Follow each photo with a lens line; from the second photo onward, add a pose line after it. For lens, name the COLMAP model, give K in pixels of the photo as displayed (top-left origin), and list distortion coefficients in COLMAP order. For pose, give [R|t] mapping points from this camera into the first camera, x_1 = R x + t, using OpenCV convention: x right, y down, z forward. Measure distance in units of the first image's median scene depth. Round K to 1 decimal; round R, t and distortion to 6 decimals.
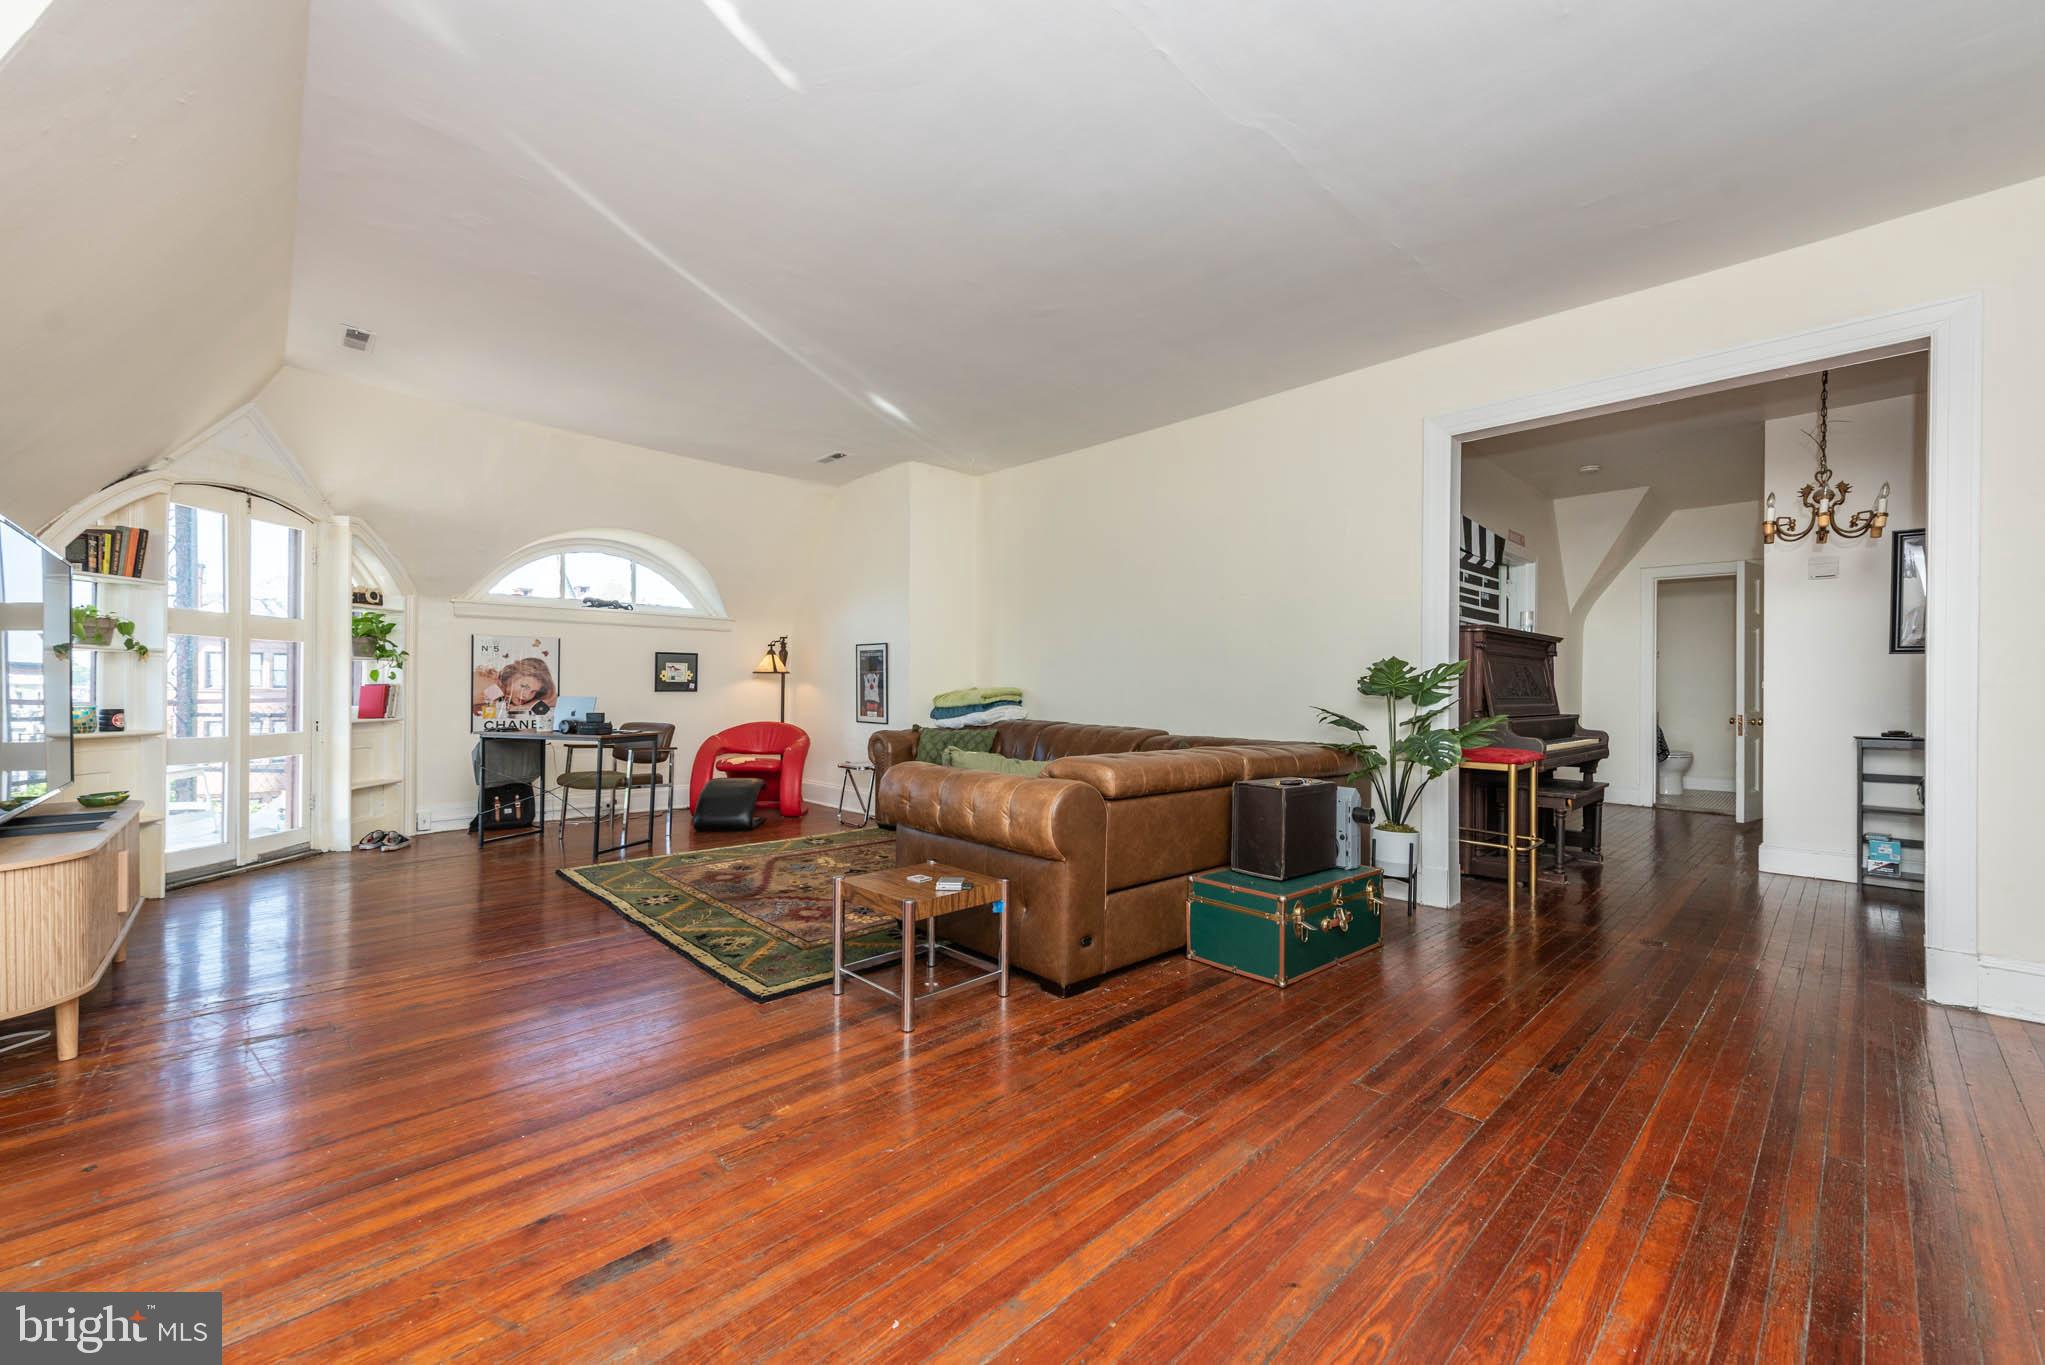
lens RADIAL K [[804.1, 0, 1022.5], [0, 804.1, 682.5], [0, 0, 1]] dist [0.010006, -0.000151]
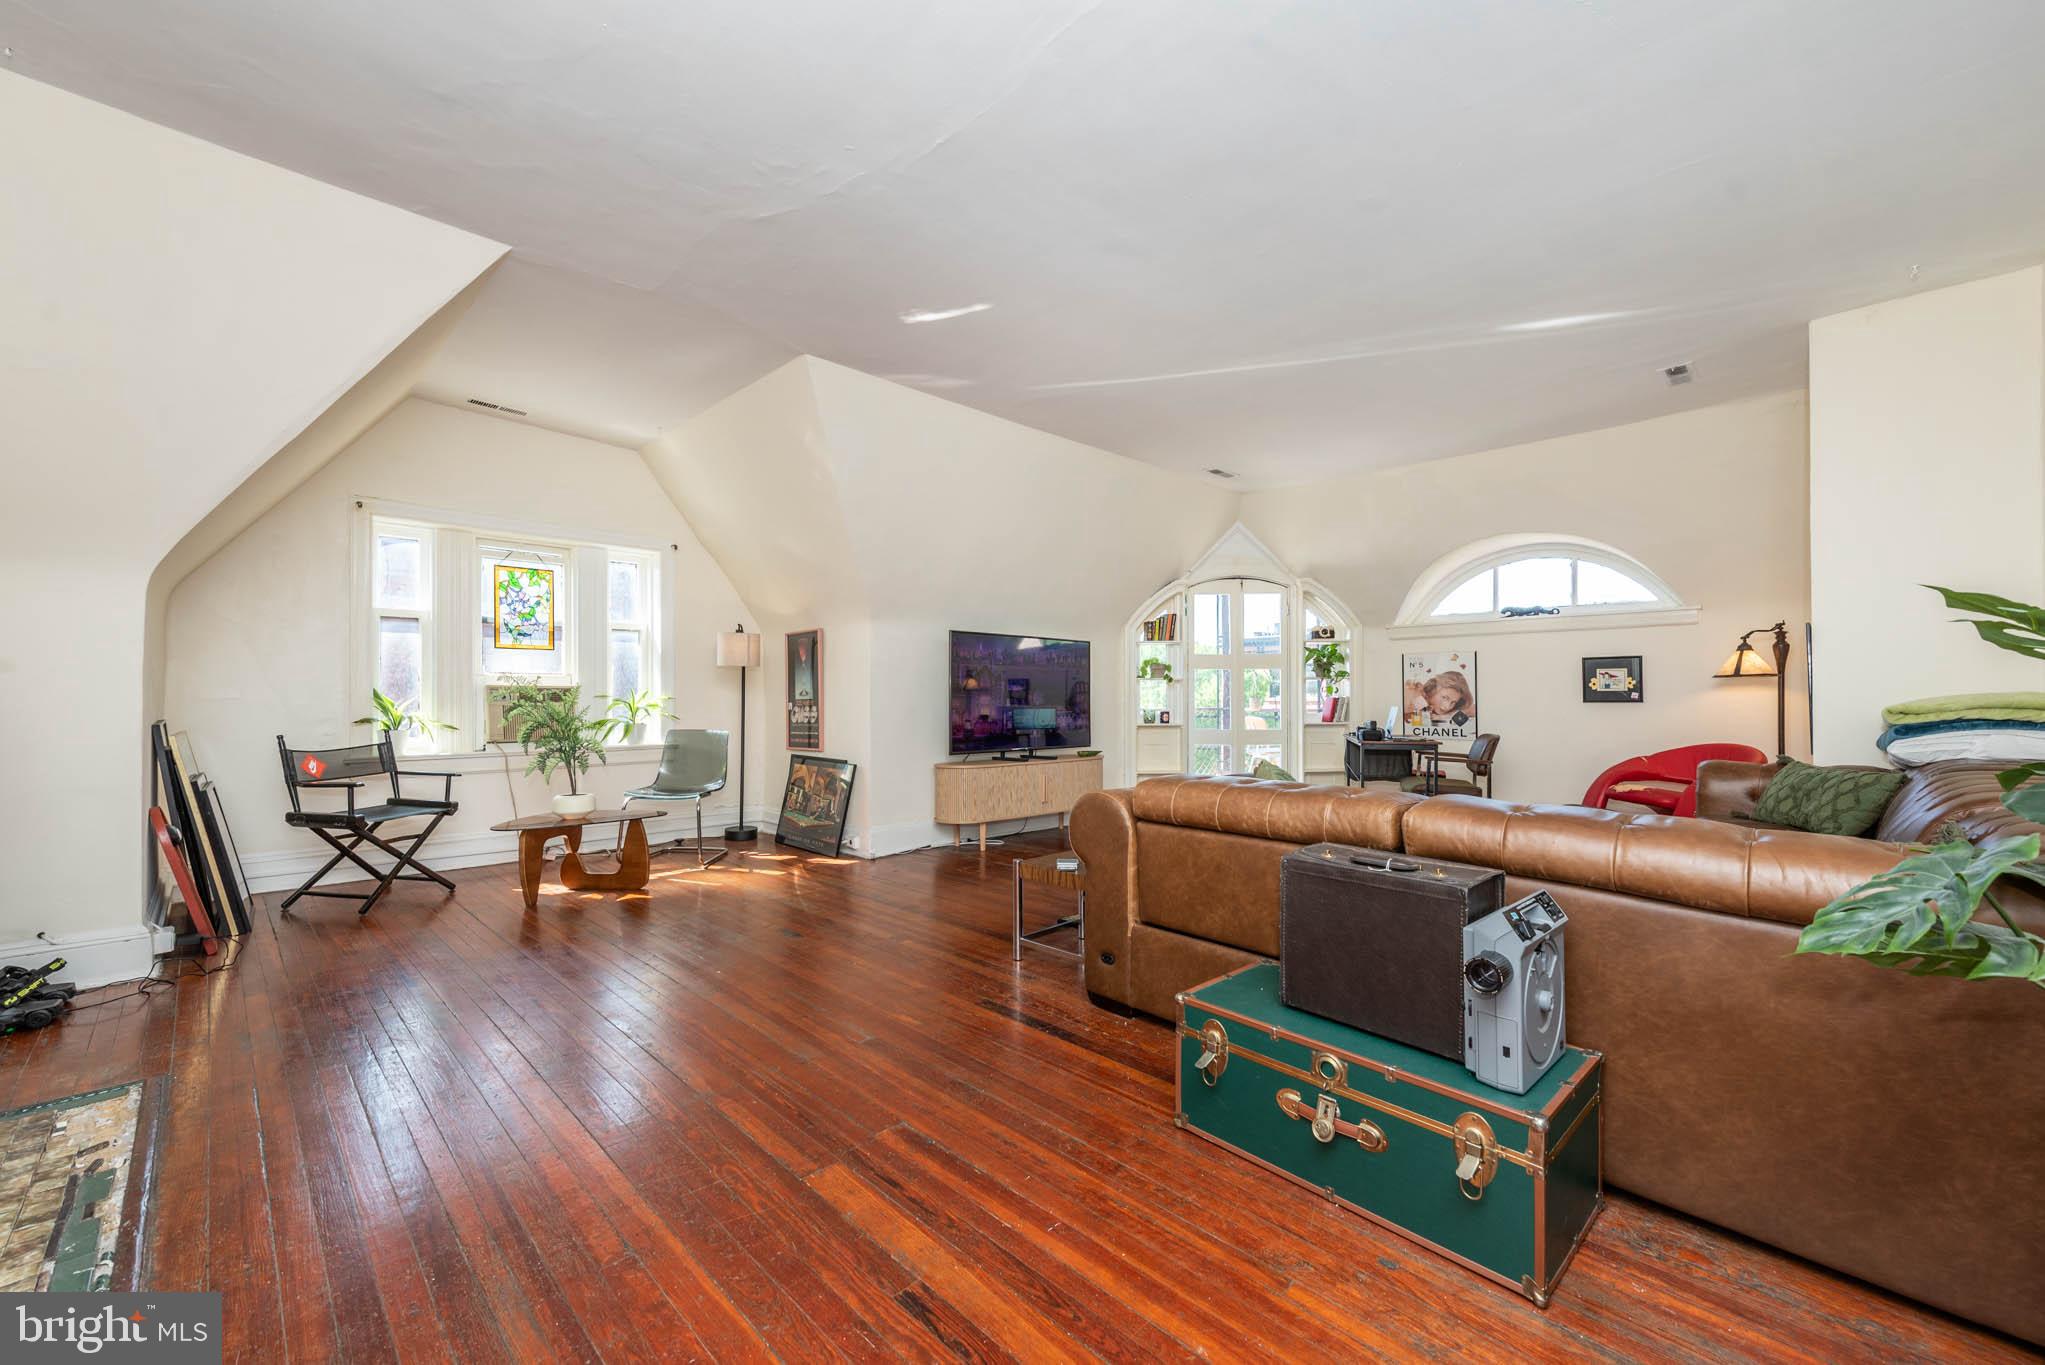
lens RADIAL K [[822.1, 0, 1022.5], [0, 822.1, 682.5], [0, 0, 1]] dist [0.016838, 0.000090]
pose [[0.009648, -0.025181, -0.999636, 0.510633], [0.011143, 0.999624, -0.025073, 0.006078], [0.999891, -0.010897, 0.009924, 0.421651]]
